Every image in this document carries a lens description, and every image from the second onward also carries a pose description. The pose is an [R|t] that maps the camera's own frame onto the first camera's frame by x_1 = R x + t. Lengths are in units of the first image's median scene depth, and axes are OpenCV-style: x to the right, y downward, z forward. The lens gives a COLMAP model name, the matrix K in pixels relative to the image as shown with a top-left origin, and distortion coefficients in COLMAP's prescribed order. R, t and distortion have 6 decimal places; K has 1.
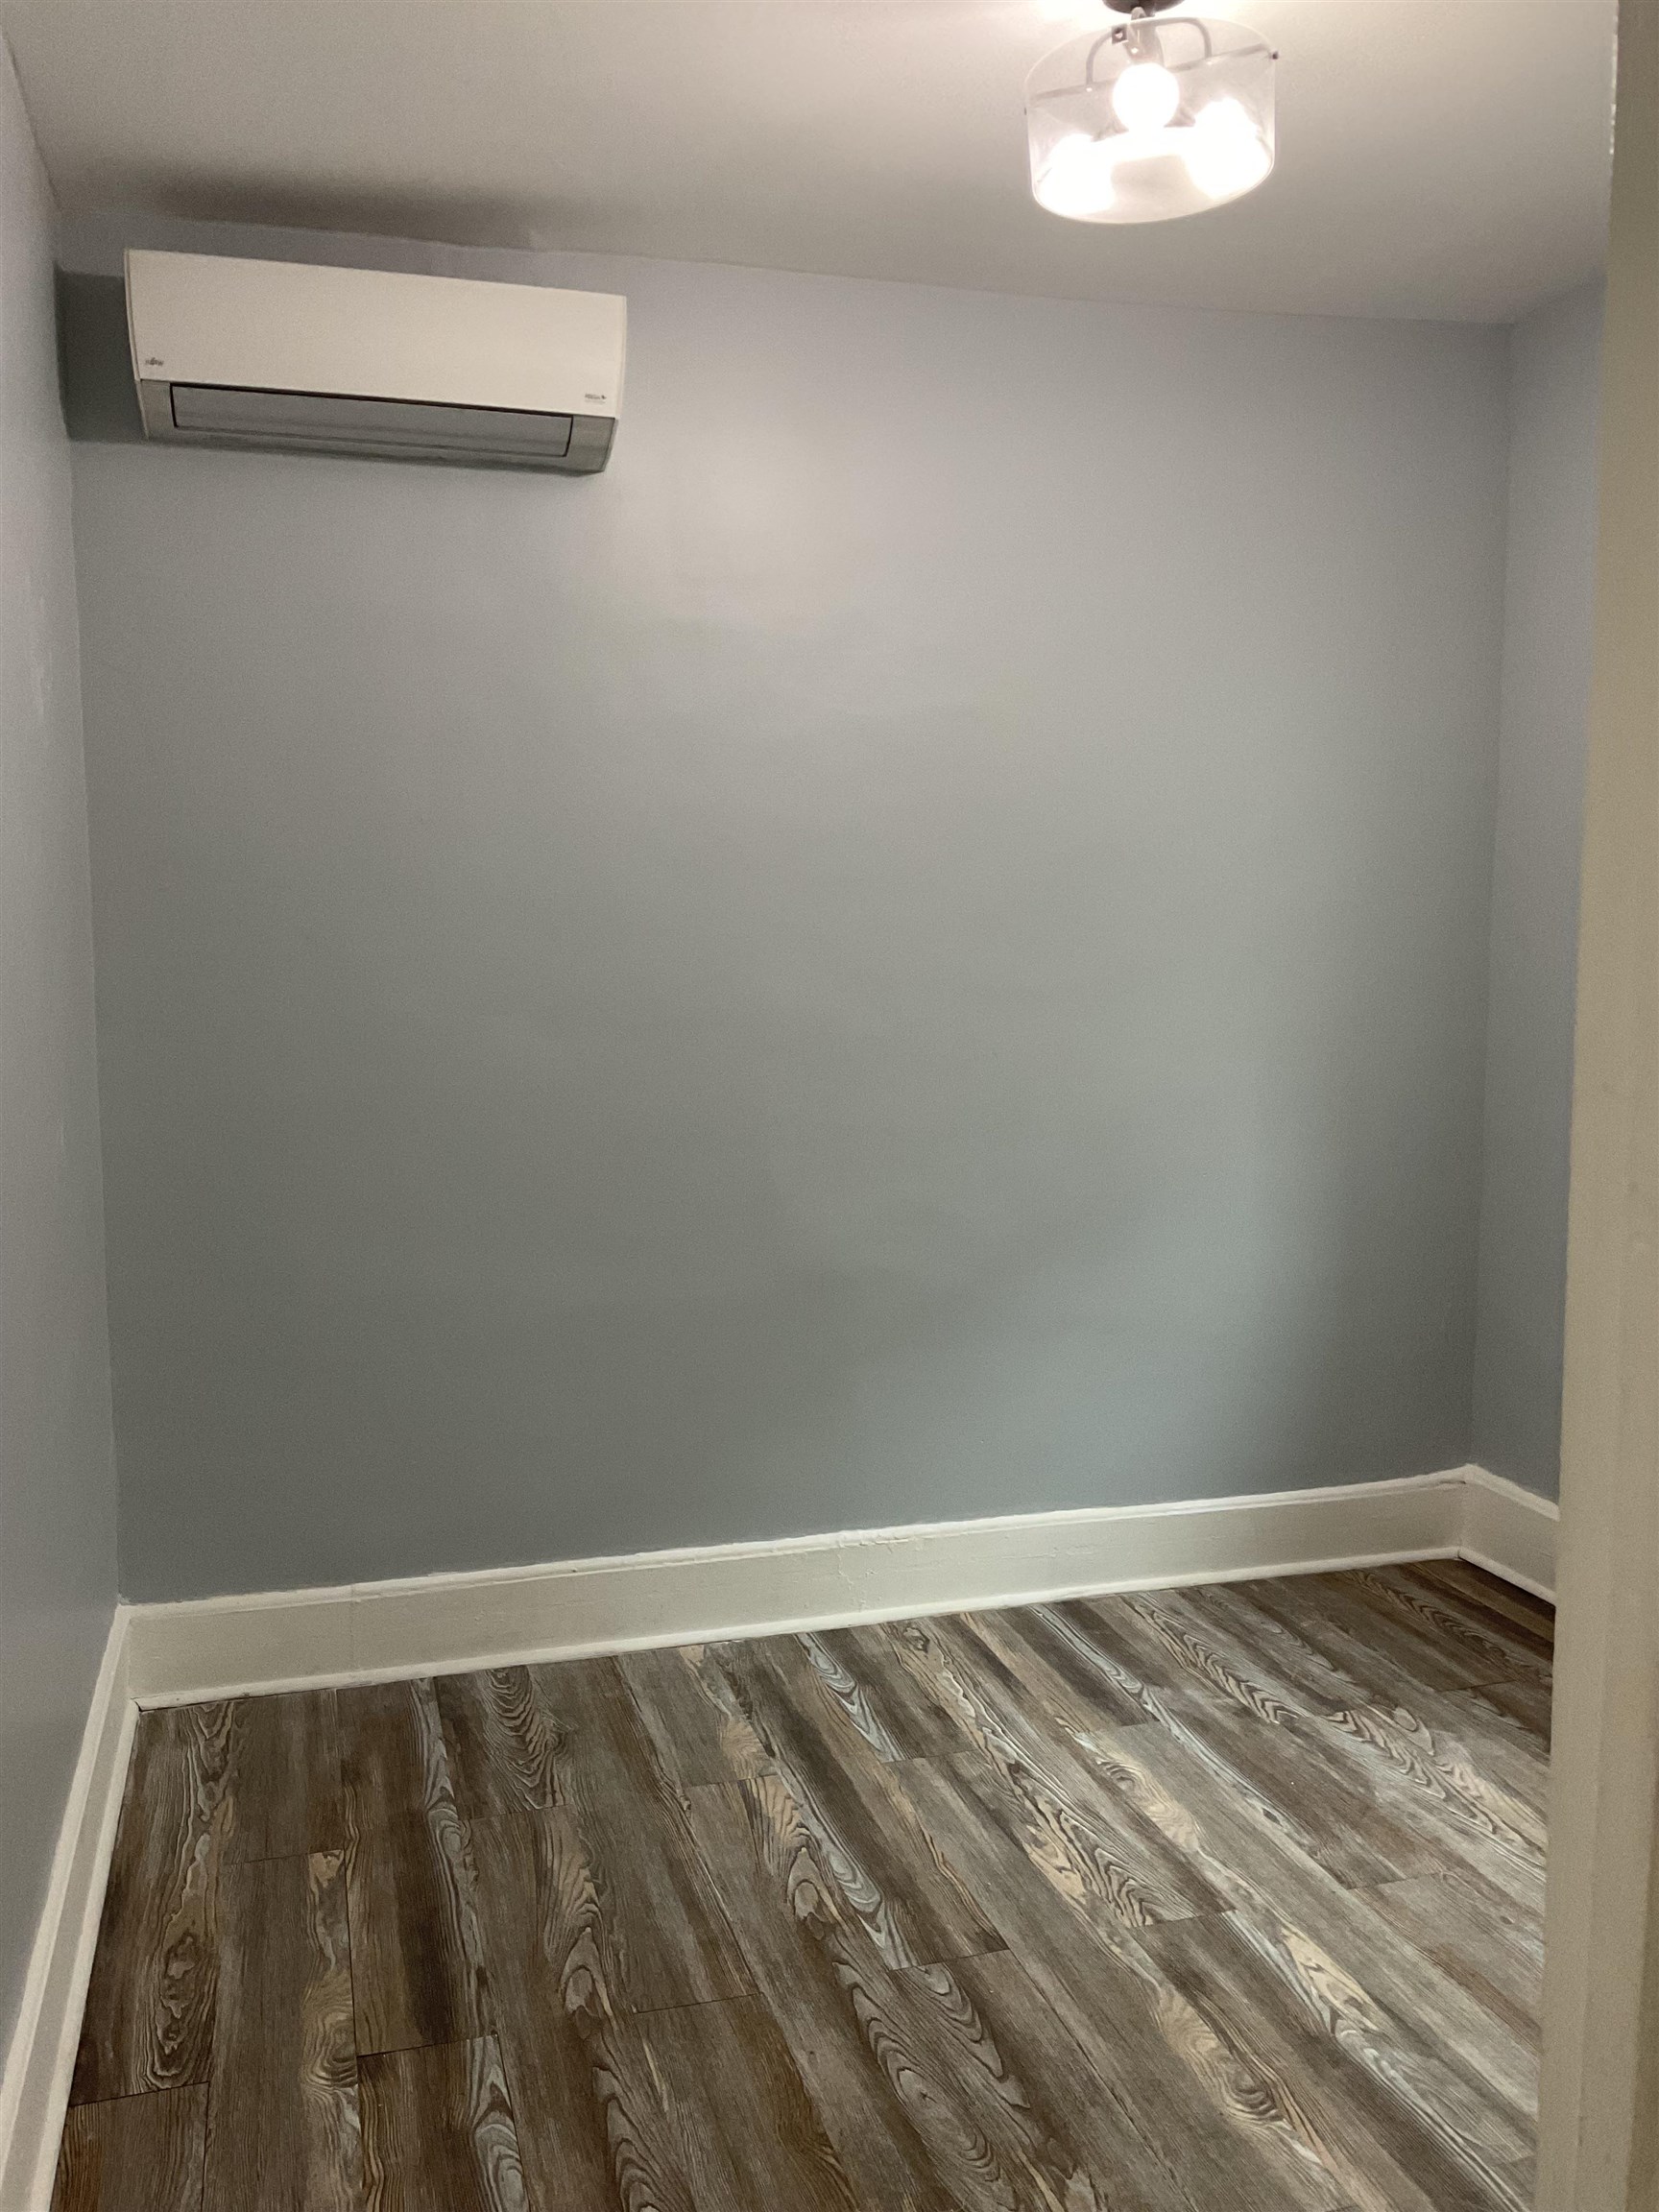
lens RADIAL K [[1854.4, 0, 831.2], [0, 1854.4, 1106.8], [0, 0, 1]] dist [0.003649, -0.023857]
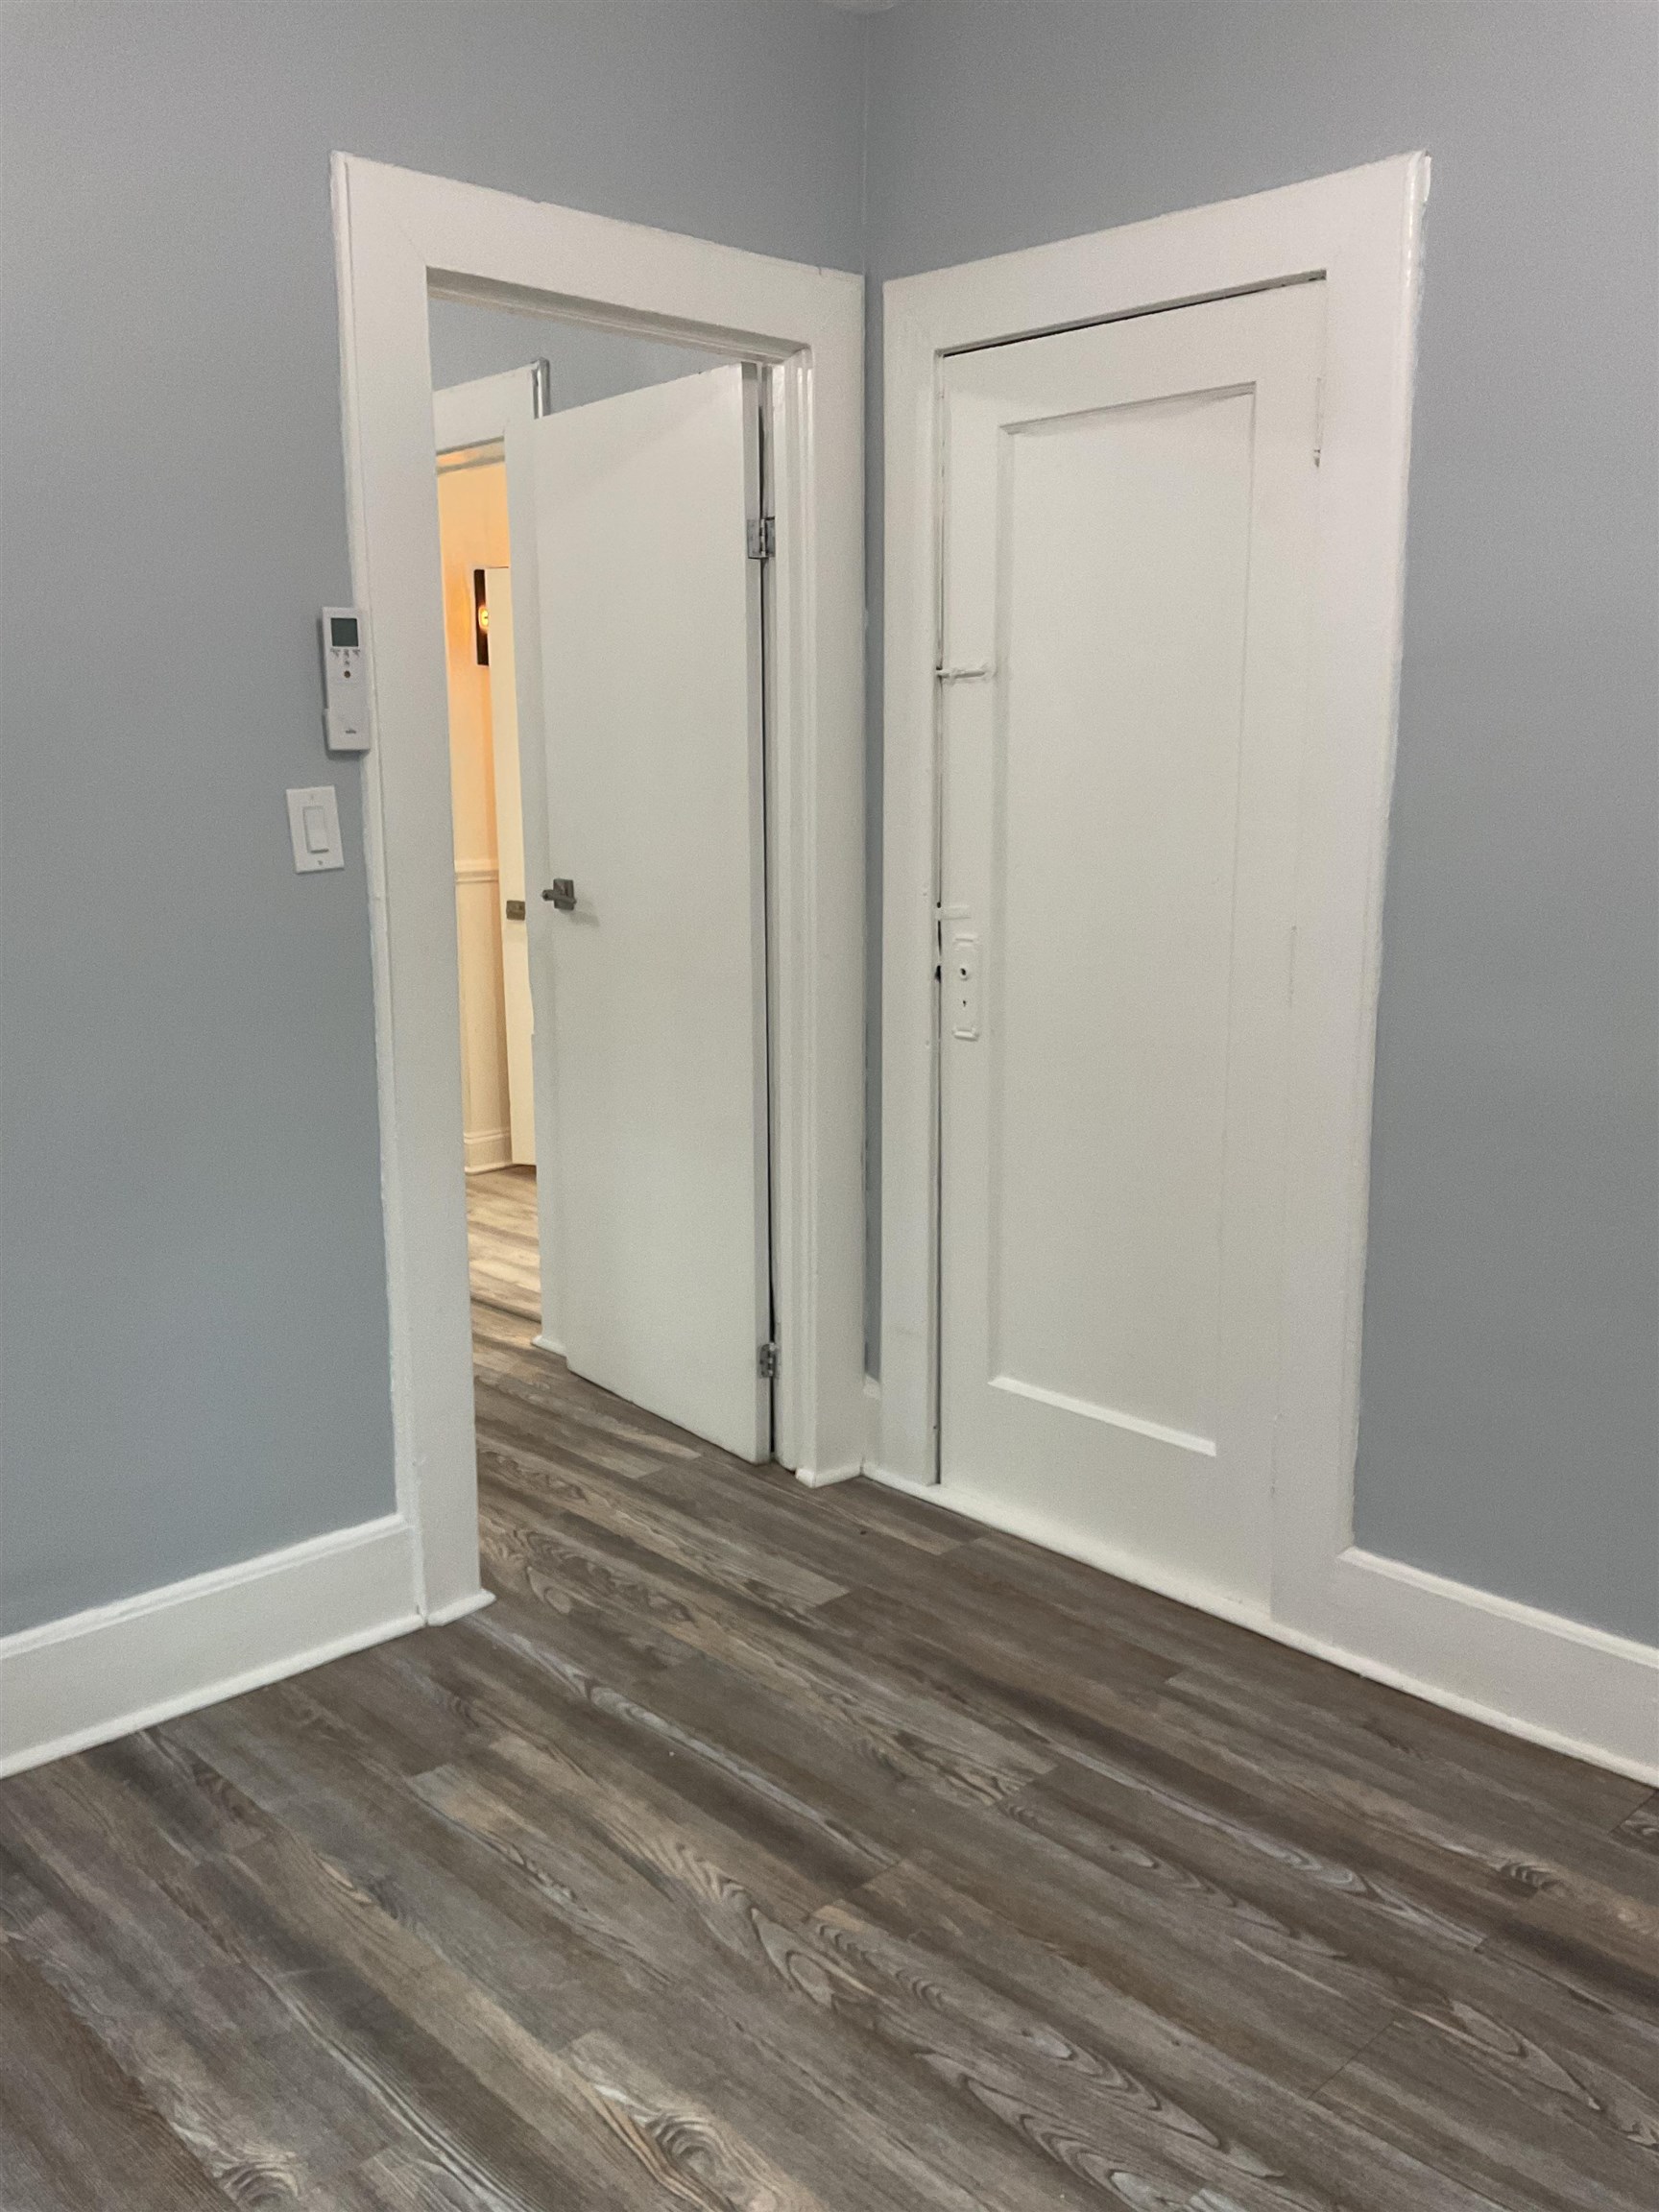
lens RADIAL K [[1854.4, 0, 830.2], [0, 1854.4, 1106.9], [0, 0, 1]] dist [0.003649, -0.023857]
pose [[-0.888142, 0.083578, -0.451906, 0.508096], [-0.043443, 0.963652, 0.263603, -0.133202], [0.457512, 0.253749, -0.852229, 1.625775]]
